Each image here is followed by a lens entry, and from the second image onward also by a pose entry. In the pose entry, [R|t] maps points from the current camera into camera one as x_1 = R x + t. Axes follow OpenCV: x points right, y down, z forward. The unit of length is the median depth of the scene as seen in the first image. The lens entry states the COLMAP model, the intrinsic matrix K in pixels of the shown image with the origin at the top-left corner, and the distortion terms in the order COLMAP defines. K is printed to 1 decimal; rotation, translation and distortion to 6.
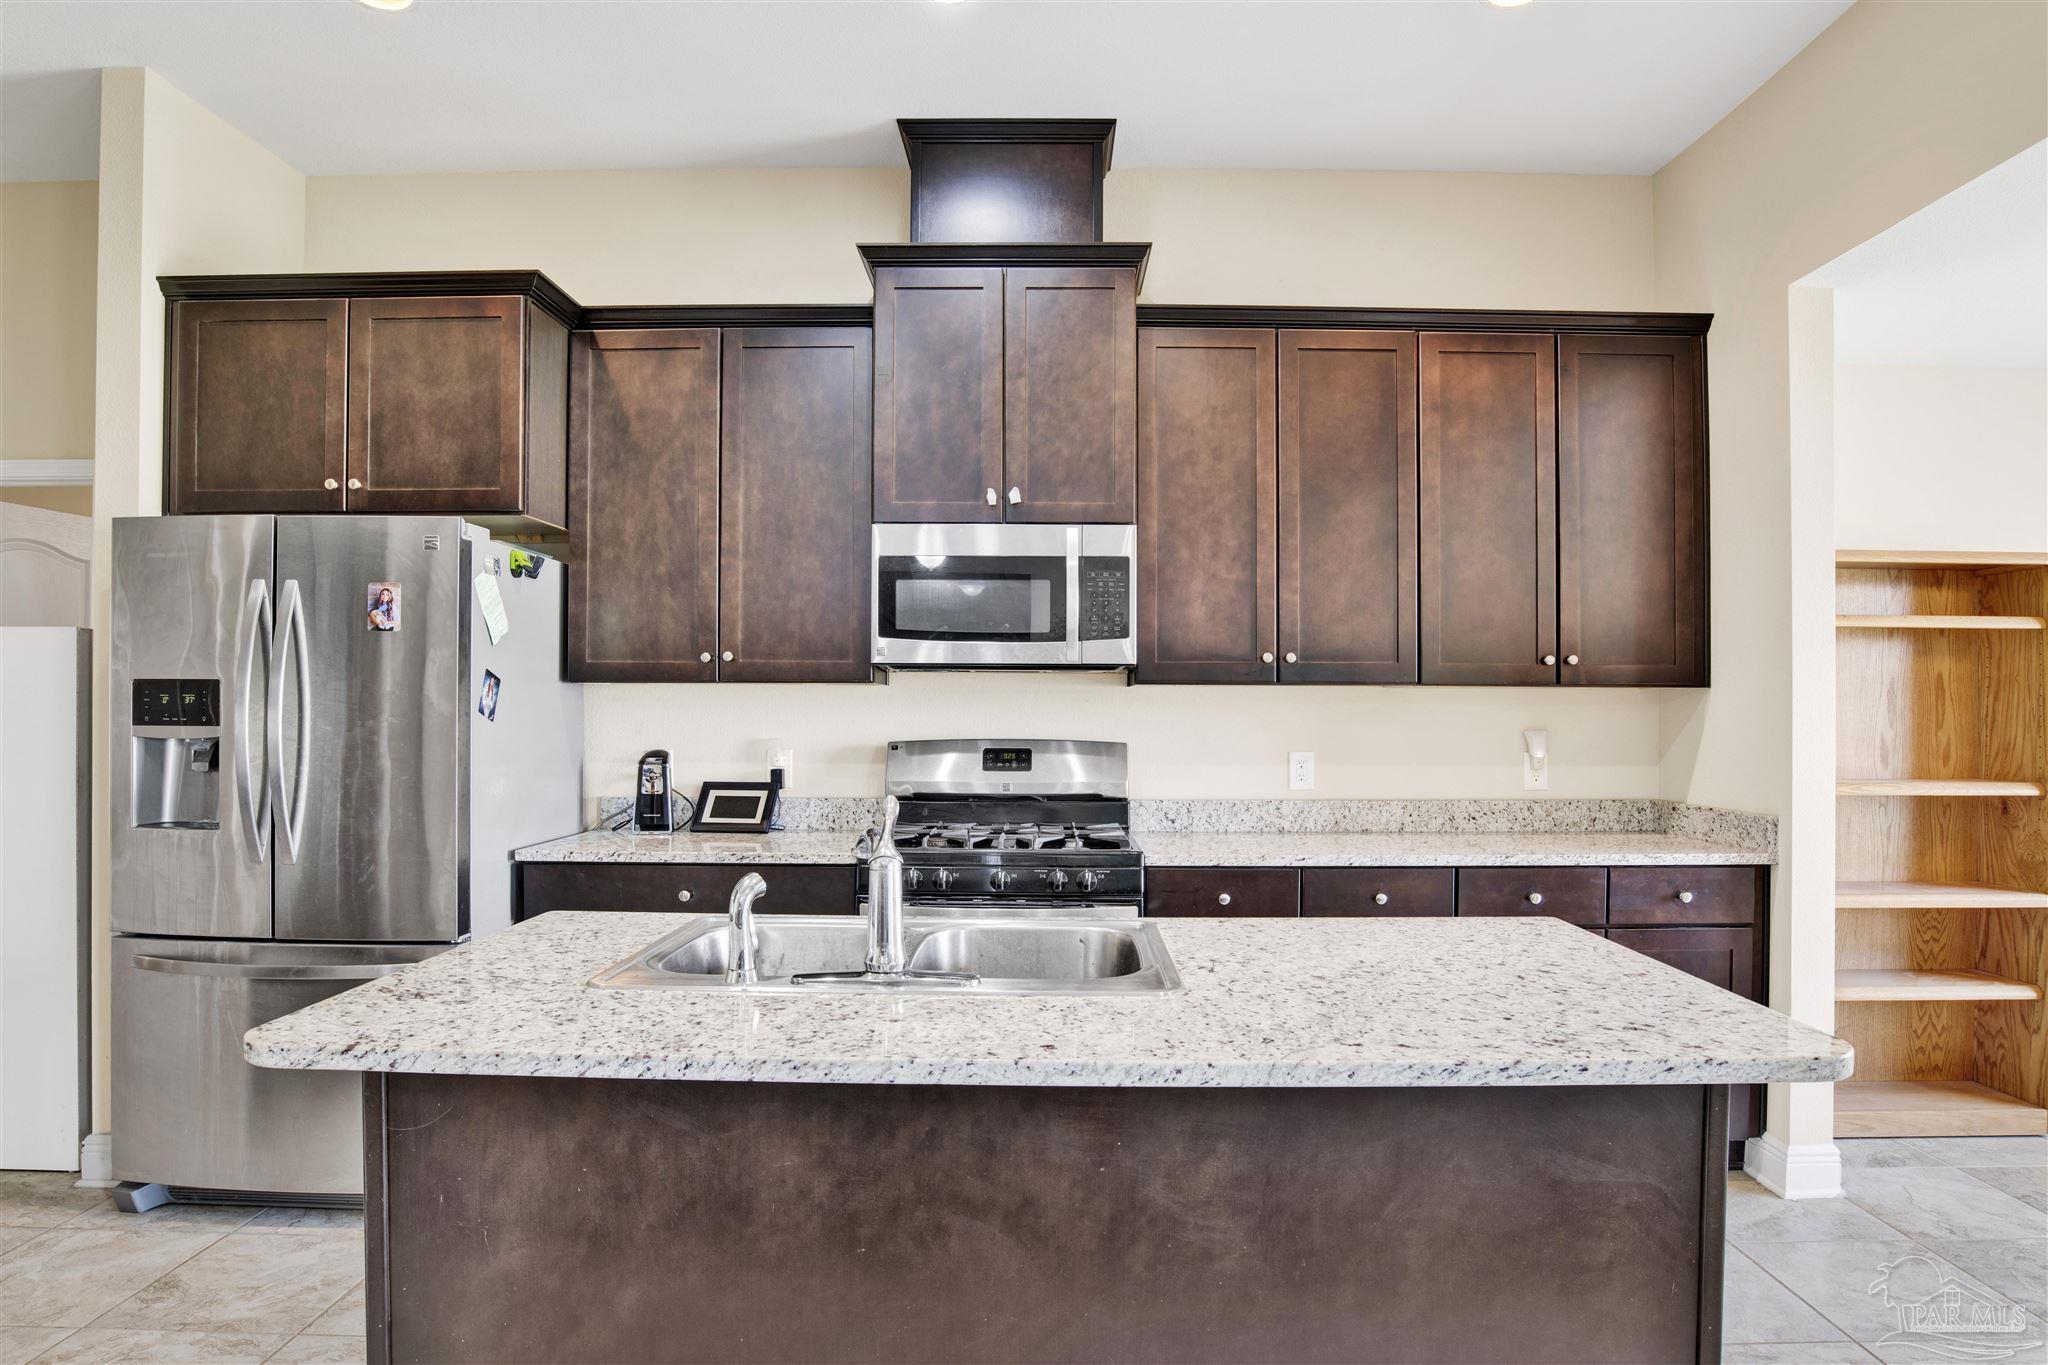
lens RADIAL K [[1193.8, 0, 1064.3], [0, 1193.8, 699.8], [0, 0, 1]] dist [-0.080281, 0.041927]
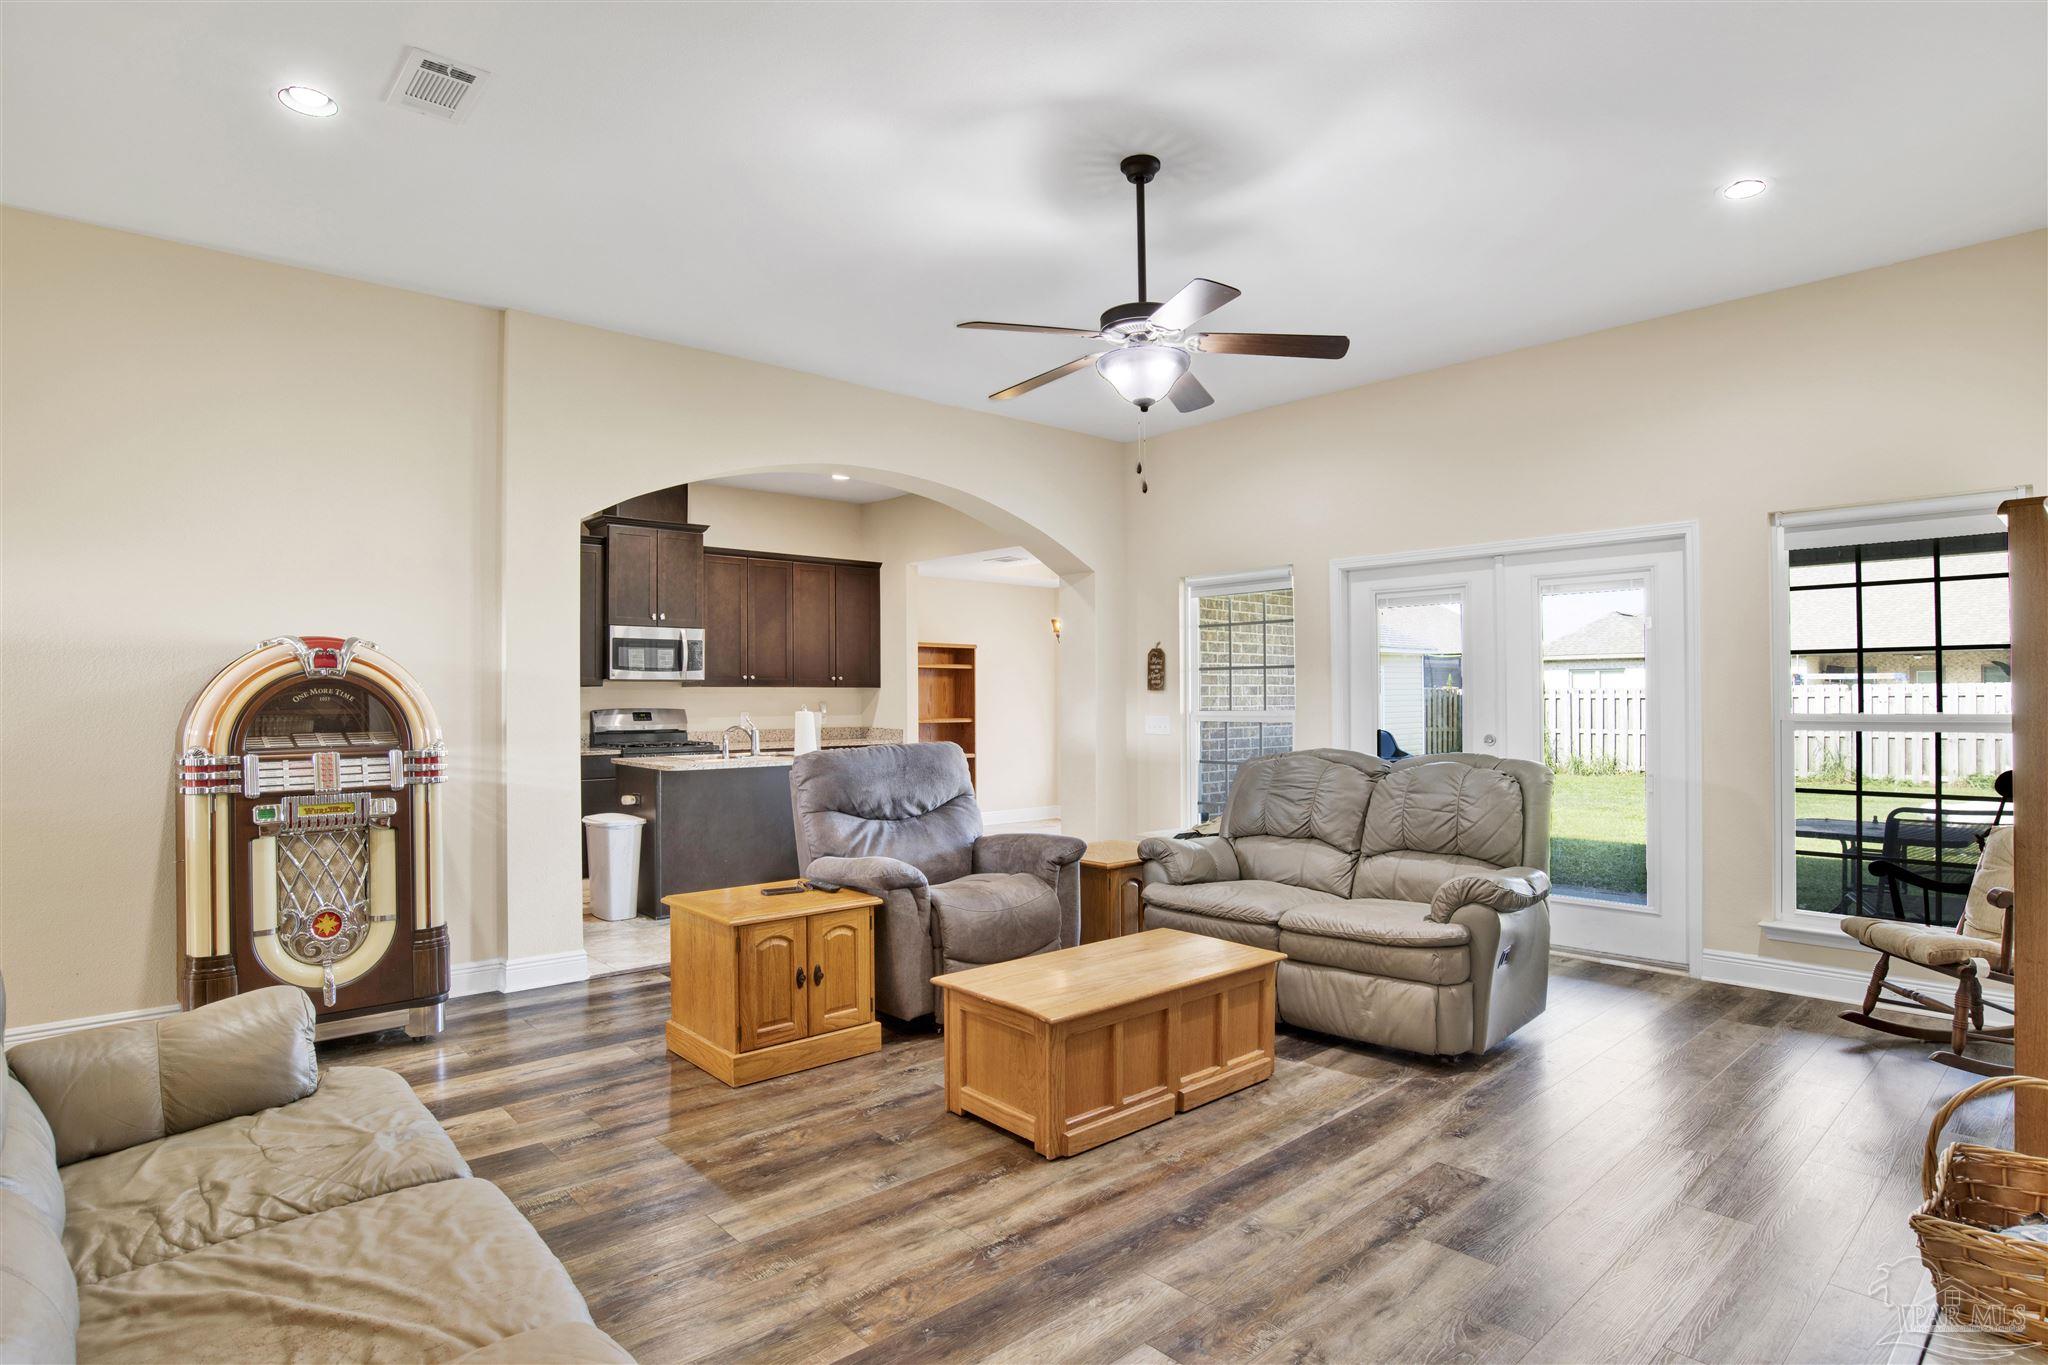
lens RADIAL K [[1070.3, 0, 1024.0], [0, 1070.3, 682.5], [0, 0, 1]] dist [-0.083862, 0.031936]
pose [[0.747347, 0.001052, 0.664433, -0.995332], [0.004160, 0.999972, -0.006263, -0.004618], [-0.664421, 0.007445, 0.747322, -1.296488]]
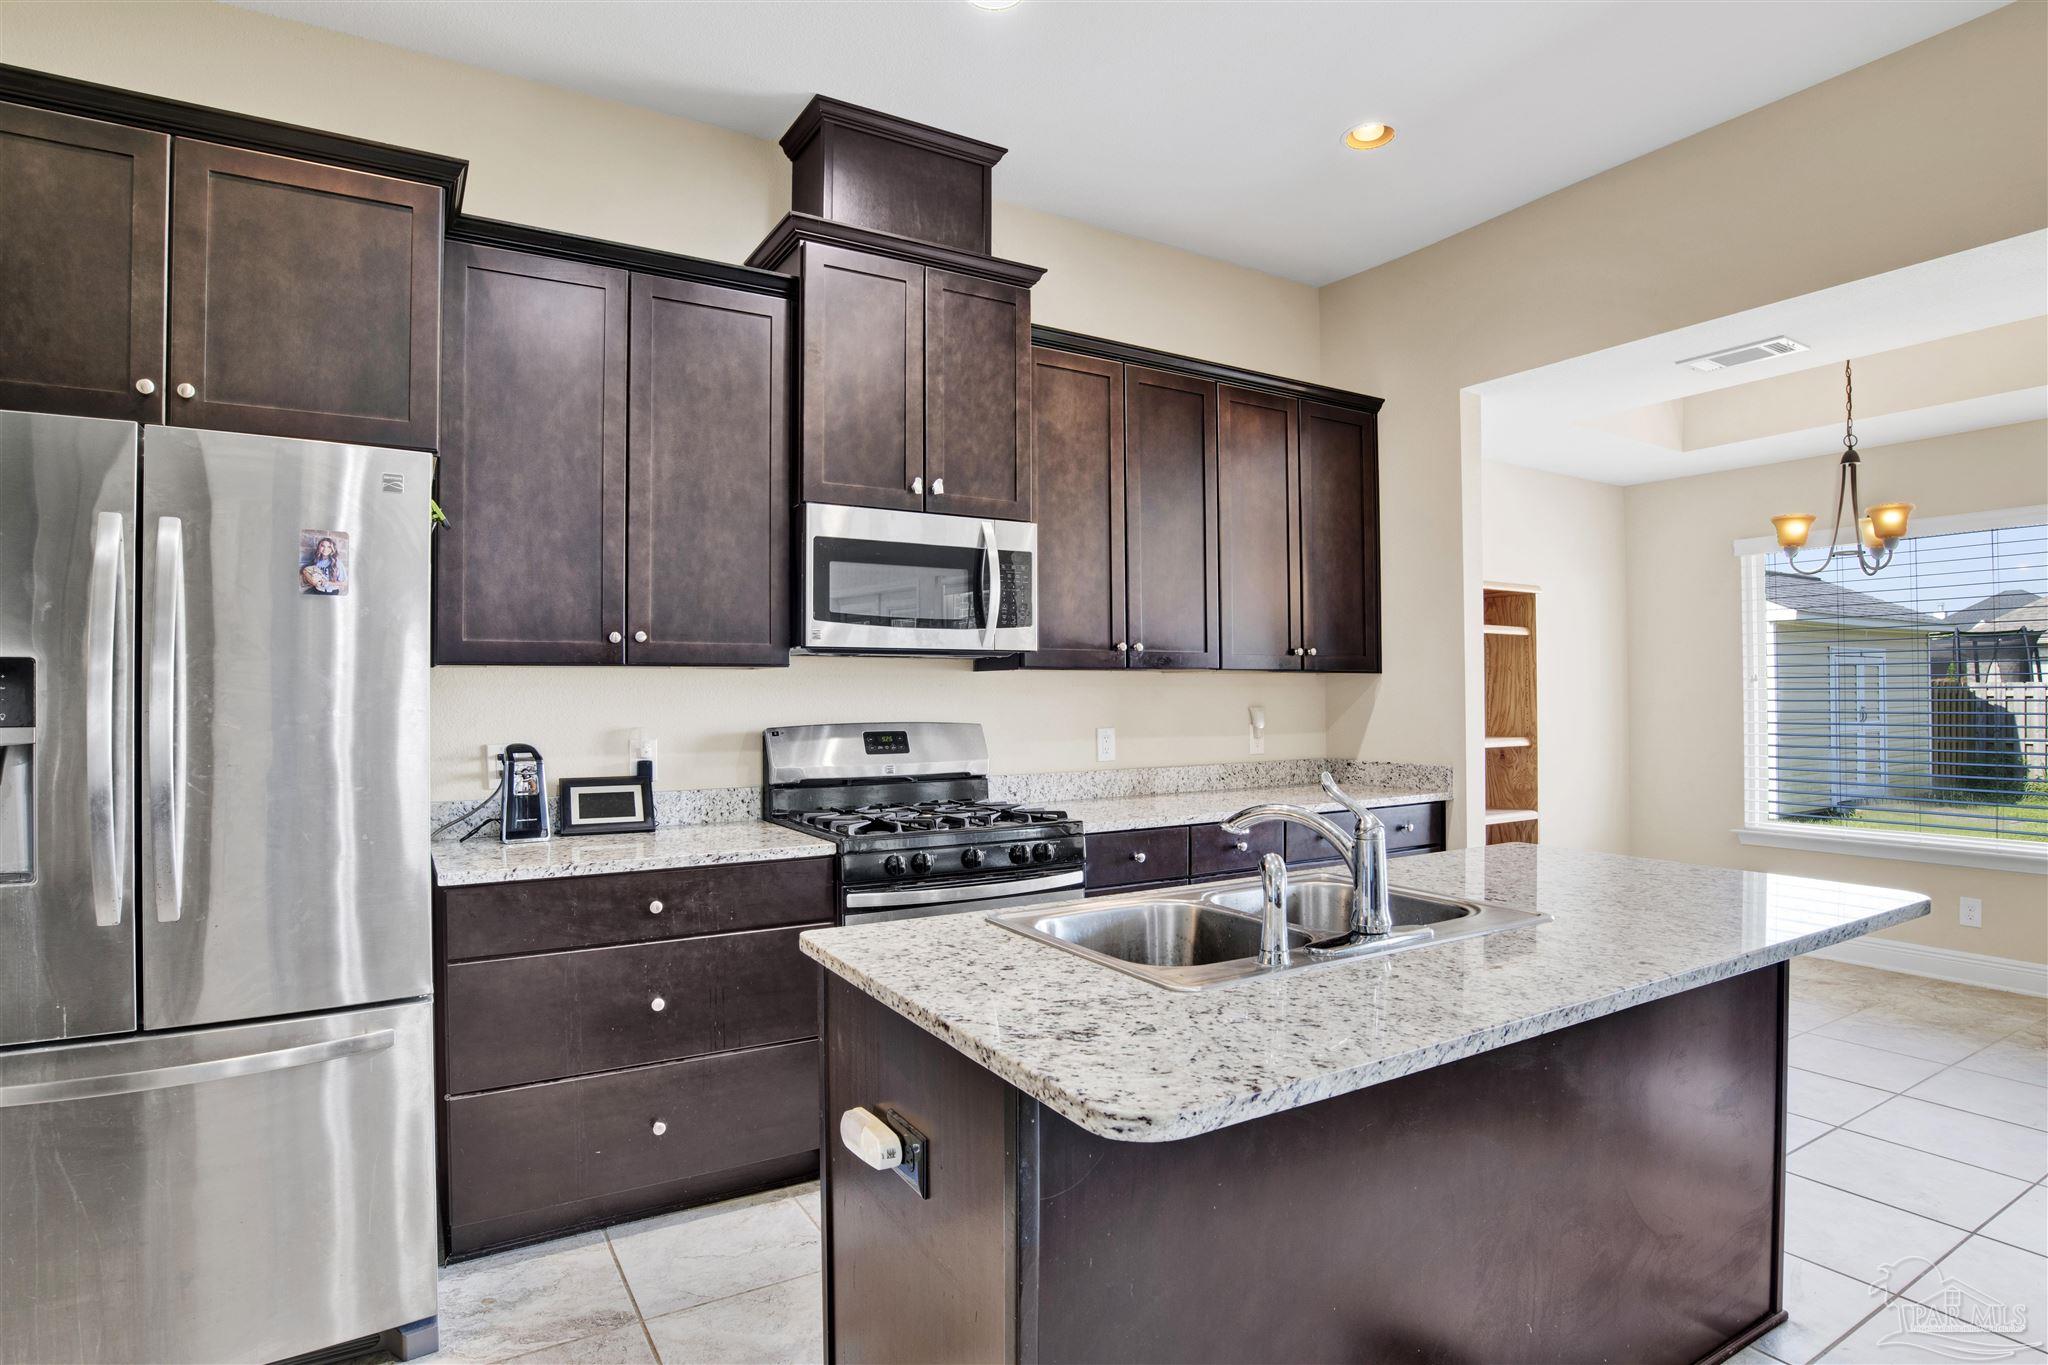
lens RADIAL K [[1070.3, 0, 1024.0], [0, 1070.3, 682.5], [0, 0, 1]] dist [-0.083862, 0.031936]
pose [[0.856211, -0.002591, 0.516619, -0.445926], [0.003526, 0.999993, -0.000829, -0.000276], [-0.516614, 0.002532, 0.856215, 0.162874]]
